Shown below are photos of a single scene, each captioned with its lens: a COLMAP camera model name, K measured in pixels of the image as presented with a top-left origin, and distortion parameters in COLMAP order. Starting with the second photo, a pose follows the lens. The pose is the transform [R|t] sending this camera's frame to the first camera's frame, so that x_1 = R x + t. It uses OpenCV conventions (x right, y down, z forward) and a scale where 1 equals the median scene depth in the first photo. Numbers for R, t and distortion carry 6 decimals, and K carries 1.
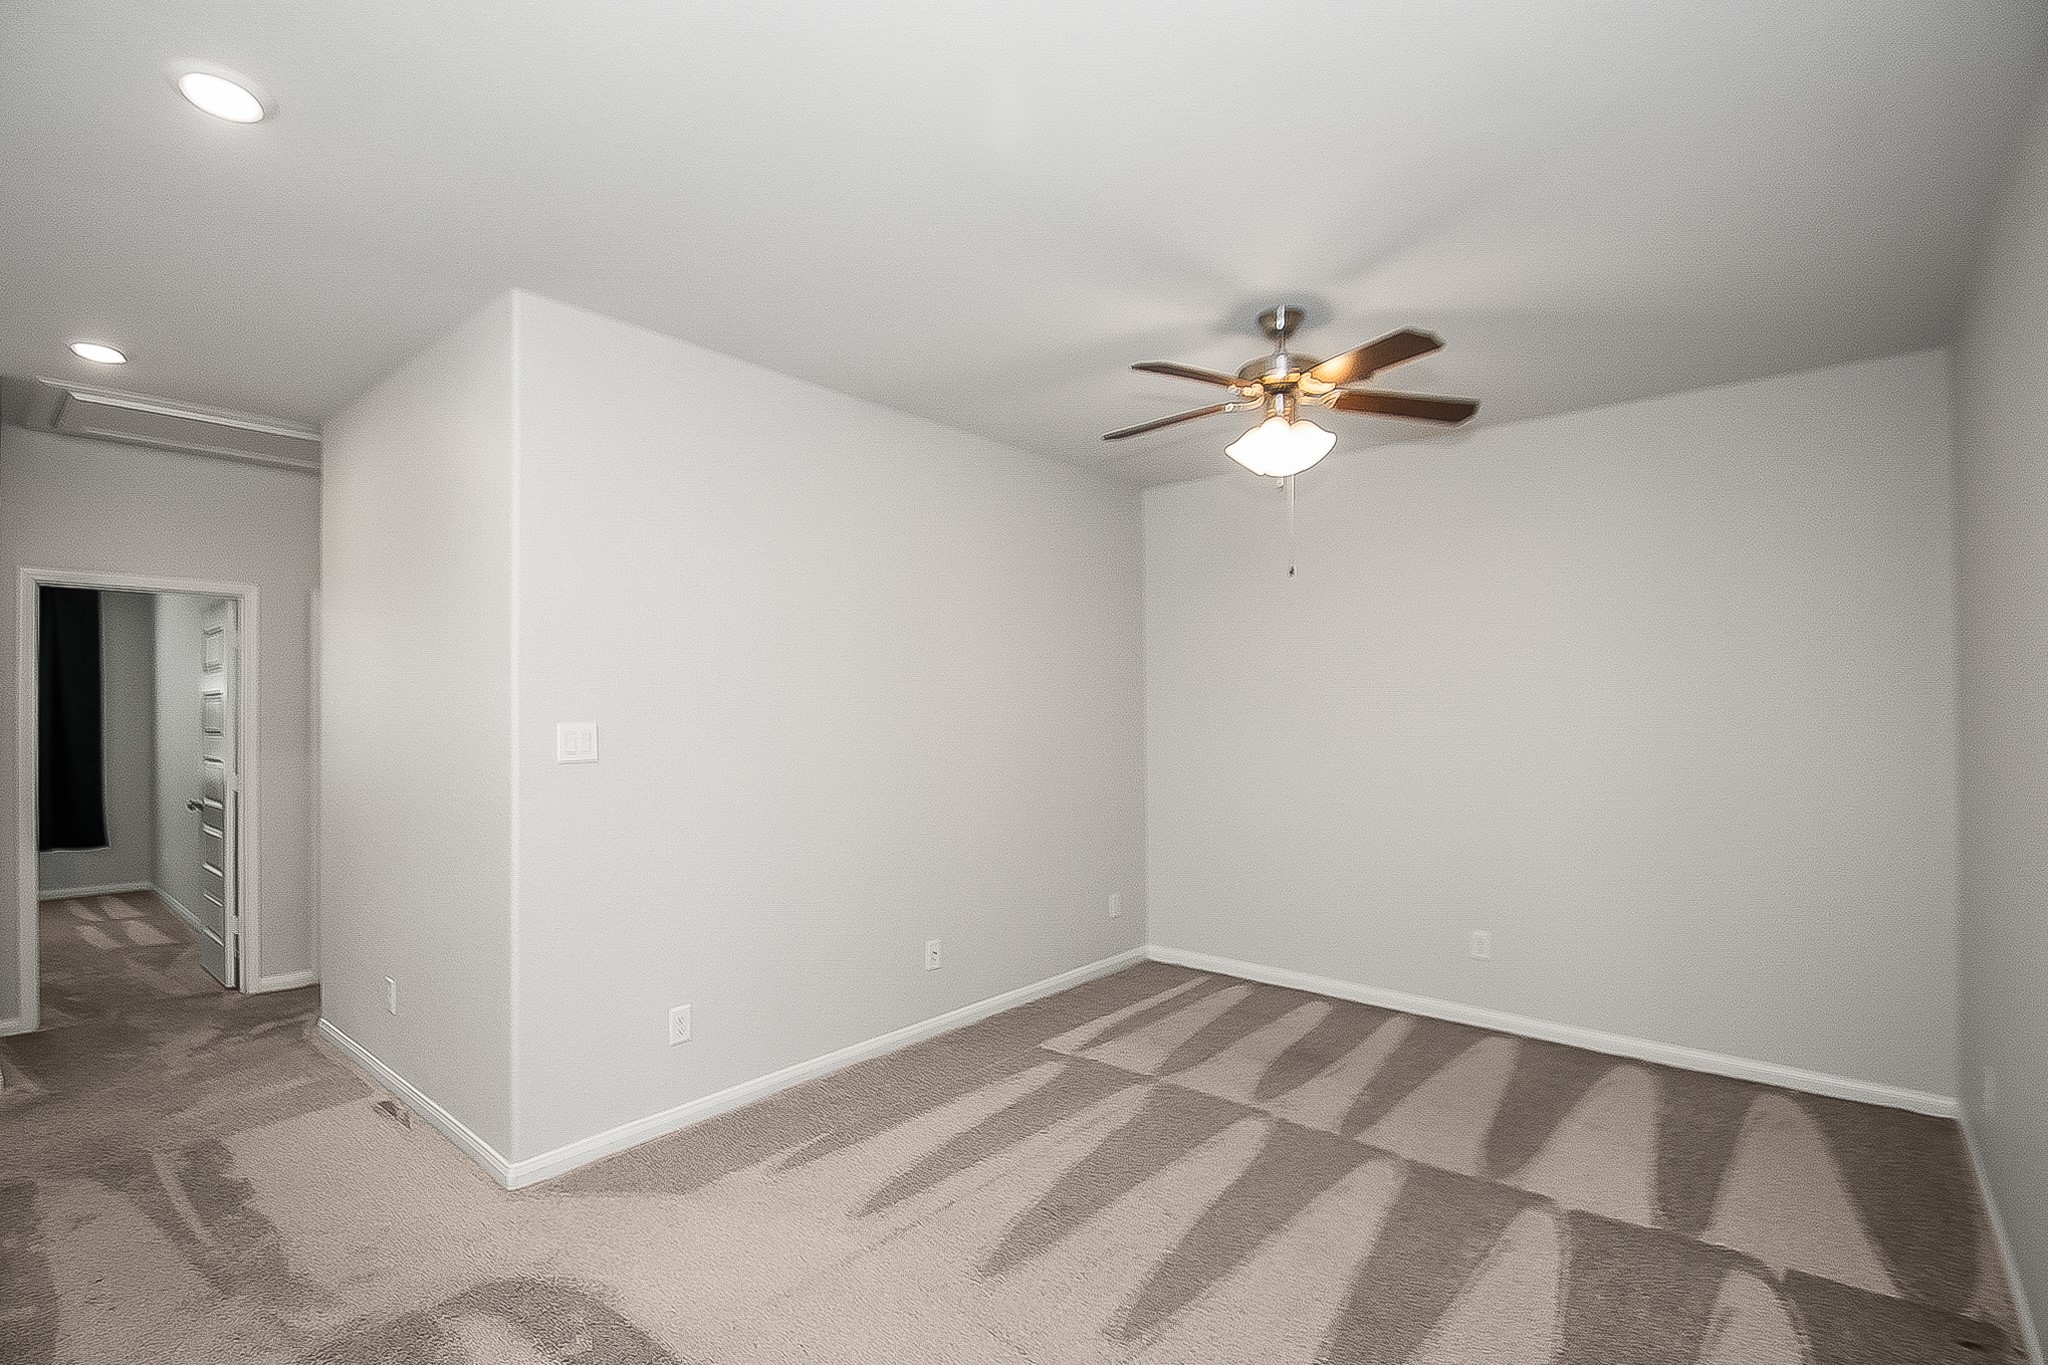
lens RADIAL K [[930.7, 0, 1015.9], [0, 930.7, 717.7], [0, 0, 1]] dist [0.020128, -0.018213]
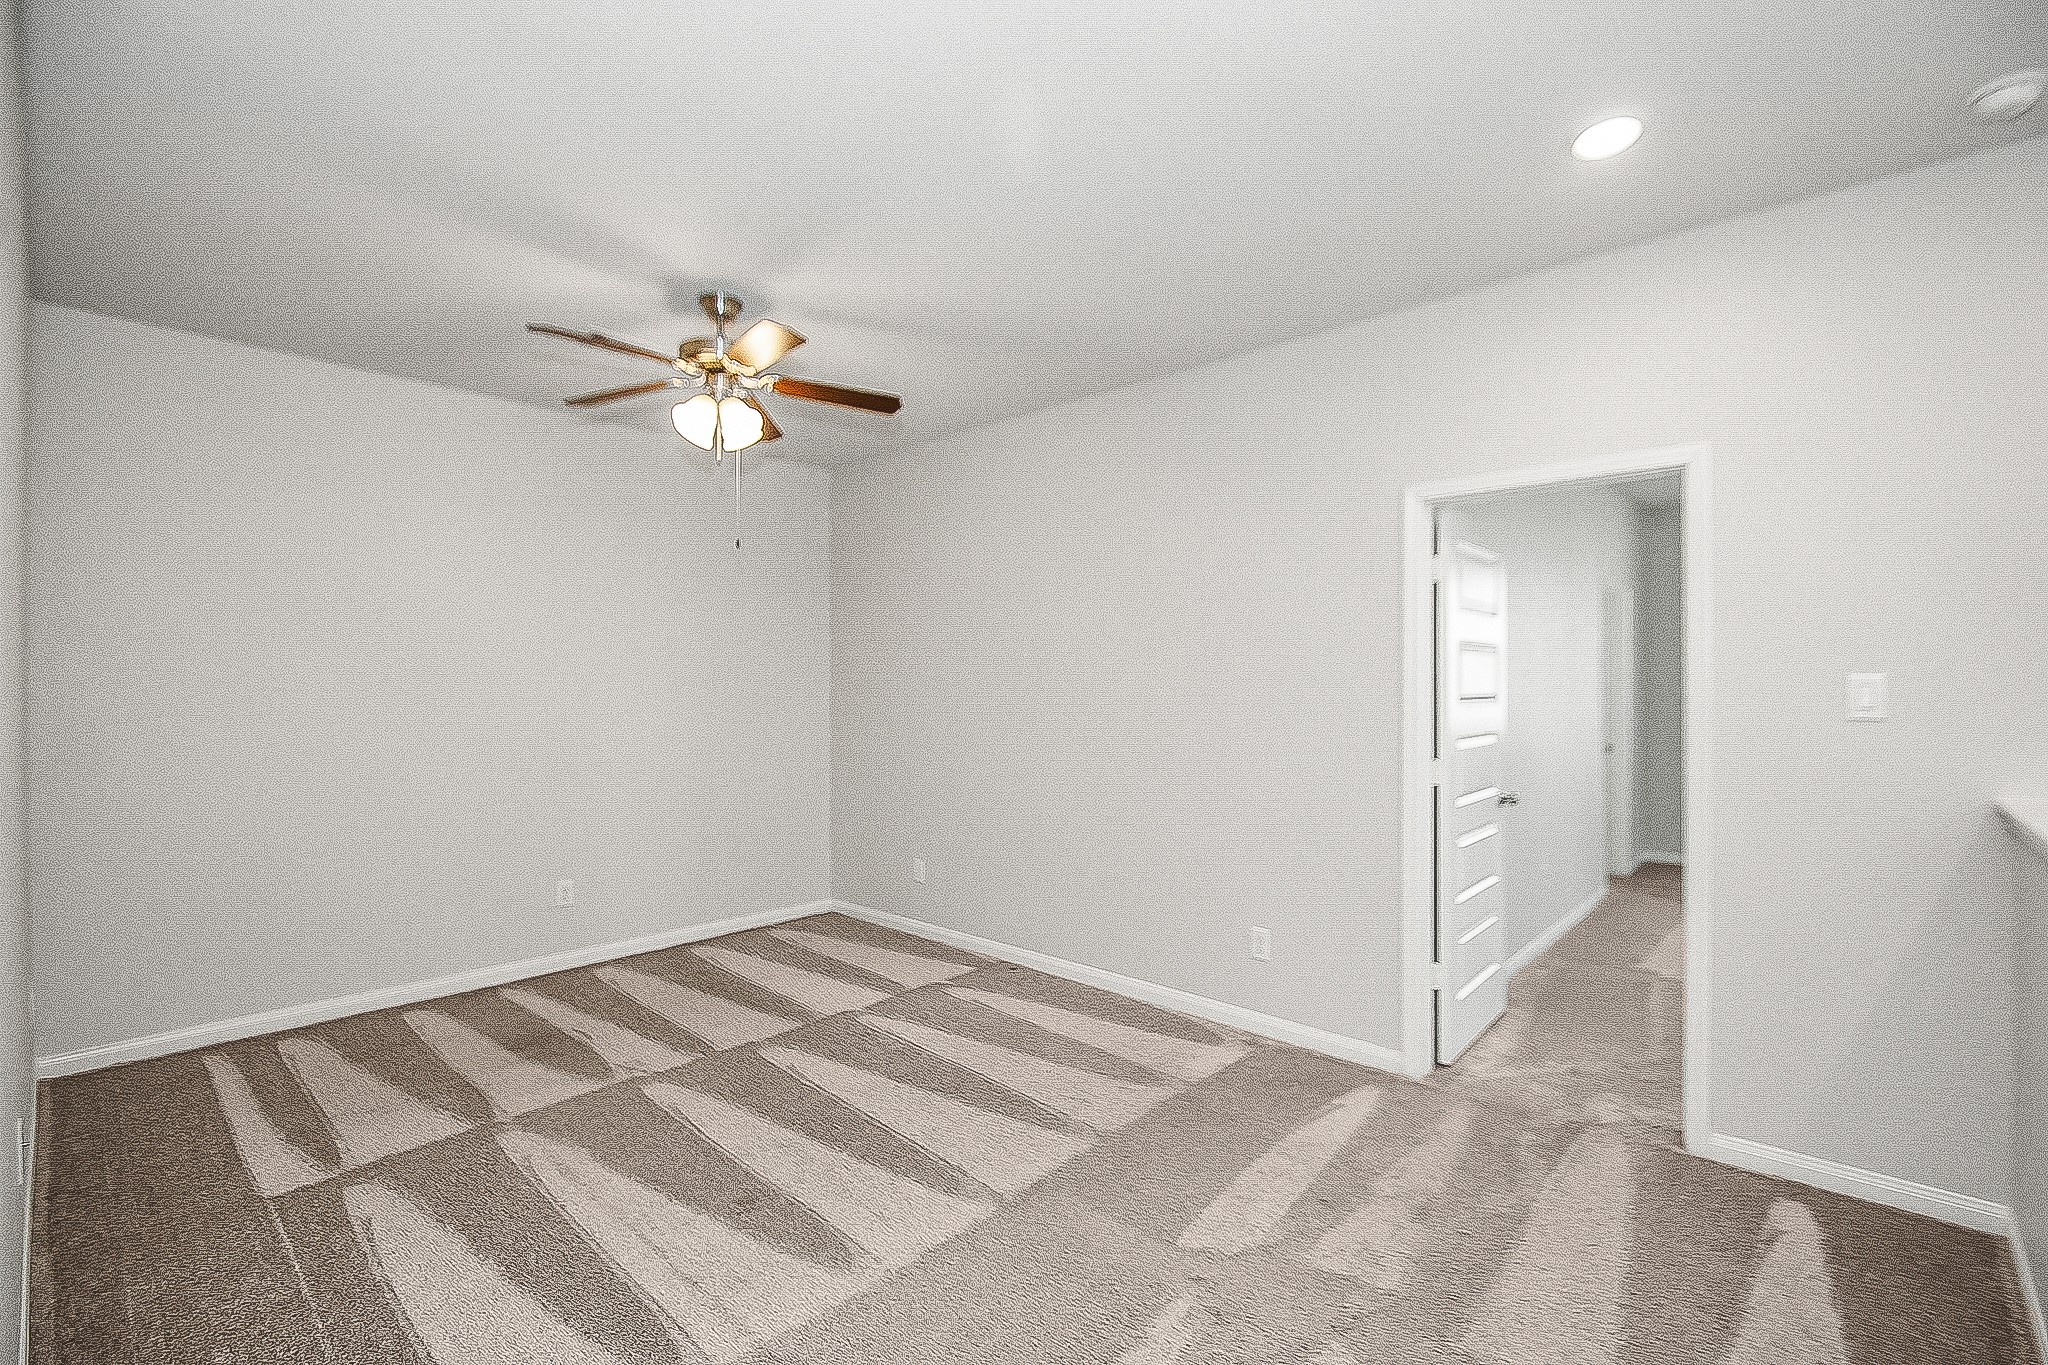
lens RADIAL K [[930.7, 0, 1015.9], [0, 930.7, 717.7], [0, 0, 1]] dist [0.020128, -0.018213]
pose [[0.027299, -0.034123, 0.999045, -0.657758], [0.004627, 0.999411, 0.034009, 0.008414], [-0.999617, 0.003694, 0.027441, 0.532644]]
